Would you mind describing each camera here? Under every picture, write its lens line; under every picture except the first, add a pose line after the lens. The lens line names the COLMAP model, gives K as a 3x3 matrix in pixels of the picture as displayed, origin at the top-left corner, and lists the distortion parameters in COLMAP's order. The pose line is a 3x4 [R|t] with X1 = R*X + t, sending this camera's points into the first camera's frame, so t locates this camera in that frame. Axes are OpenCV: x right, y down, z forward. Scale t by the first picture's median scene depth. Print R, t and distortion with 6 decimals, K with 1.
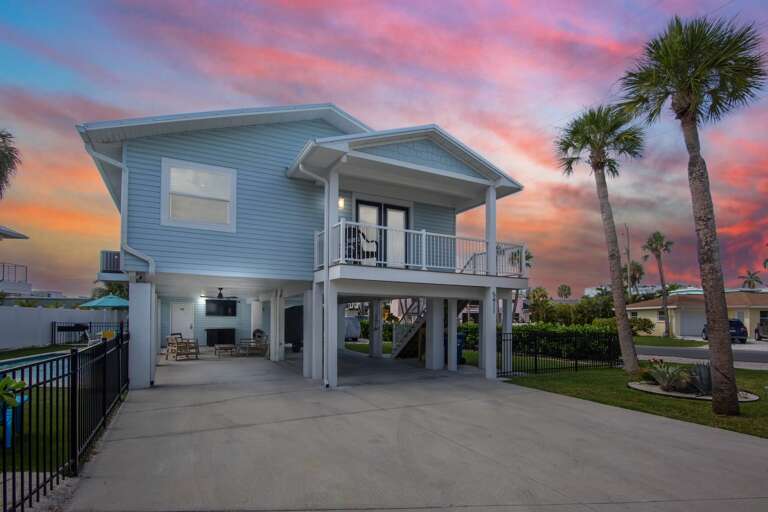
lens RADIAL K [[382.1, 0, 383.3], [0, 382.1, 243.7], [0, 0, 1]] dist [-0.017986, -0.000252]
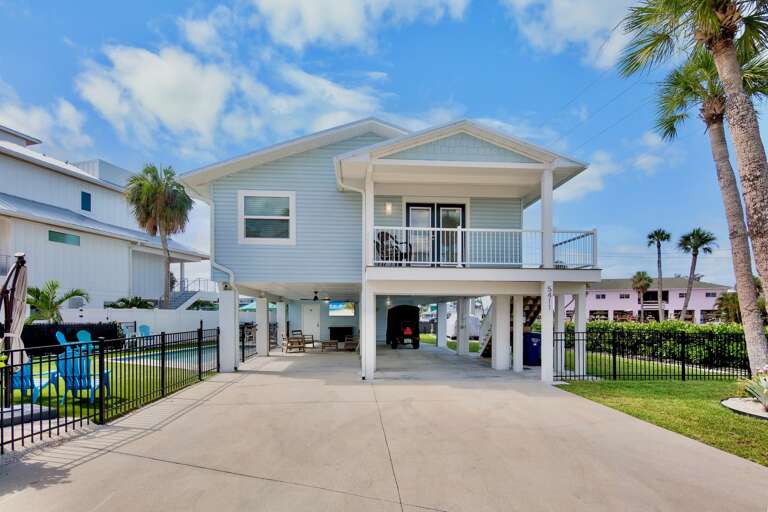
lens RADIAL K [[373.4, 0, 385.2], [0, 373.4, 250.1], [0, 0, 1]] dist [-0.003543, -0.000884]
pose [[0.918159, -0.075546, -0.388944, 0.272816], [0.080954, 0.996715, -0.002492, 0.010384], [0.387854, -0.029199, 0.921258, 0.033600]]
